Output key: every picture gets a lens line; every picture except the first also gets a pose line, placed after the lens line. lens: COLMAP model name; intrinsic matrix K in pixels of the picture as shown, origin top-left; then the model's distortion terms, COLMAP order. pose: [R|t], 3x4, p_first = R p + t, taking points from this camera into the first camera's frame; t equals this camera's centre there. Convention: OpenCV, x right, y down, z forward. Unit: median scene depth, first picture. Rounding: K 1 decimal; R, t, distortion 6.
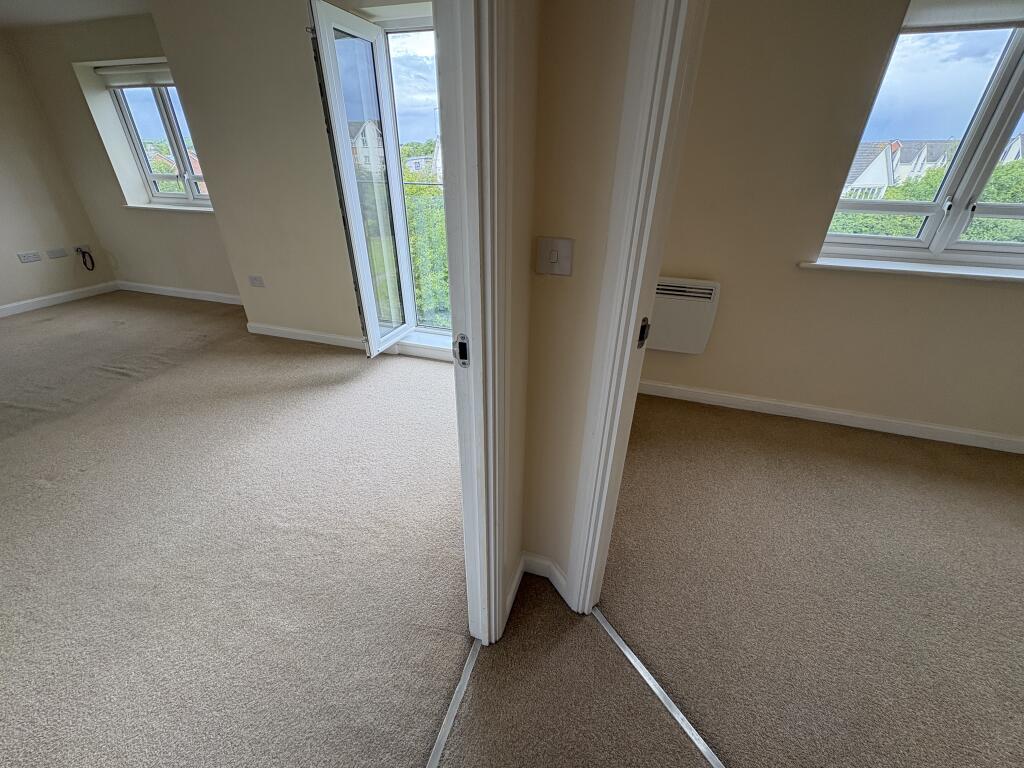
lens RADIAL K [[407.9, 0, 511.0], [0, 407.9, 382.5], [0, 0, 1]] dist [0.001520, -0.000469]
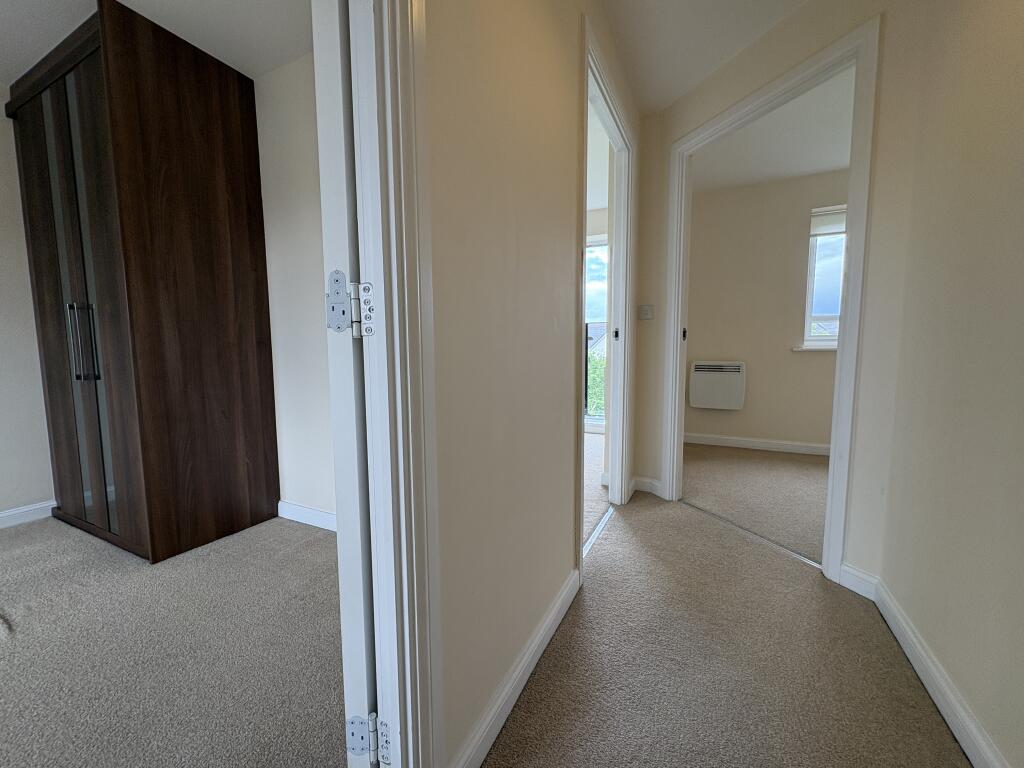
lens RADIAL K [[407.9, 0, 511.0], [0, 407.9, 382.5], [0, 0, 1]] dist [0.001520, -0.000469]
pose [[0.986742, -0.002341, -0.162280, -0.221574], [-0.061926, 0.918817, -0.389795, 0.801690], [0.150019, 0.394676, 0.906490, -0.902547]]
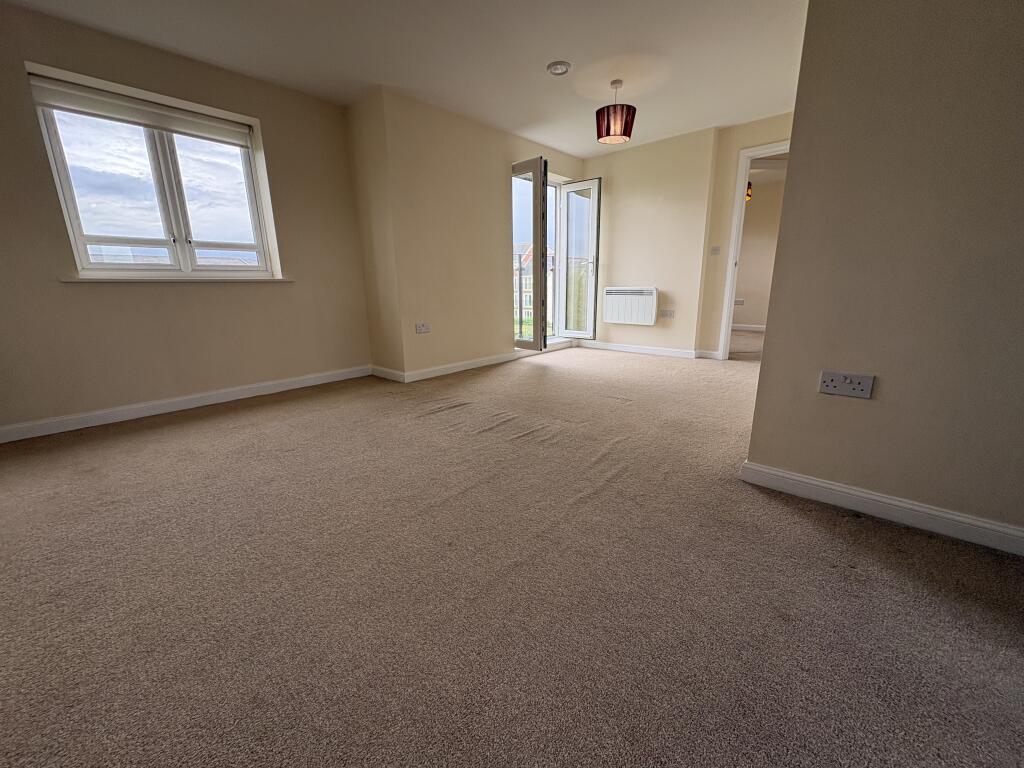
lens RADIAL K [[407.9, 0, 511.0], [0, 407.9, 382.5], [0, 0, 1]] dist [0.001520, -0.000469]
pose [[0.431748, -0.222508, 0.874119, -4.015483], [0.441159, 0.897367, 0.010527, -0.055748], [-0.786748, 0.381080, 0.485597, 0.854550]]
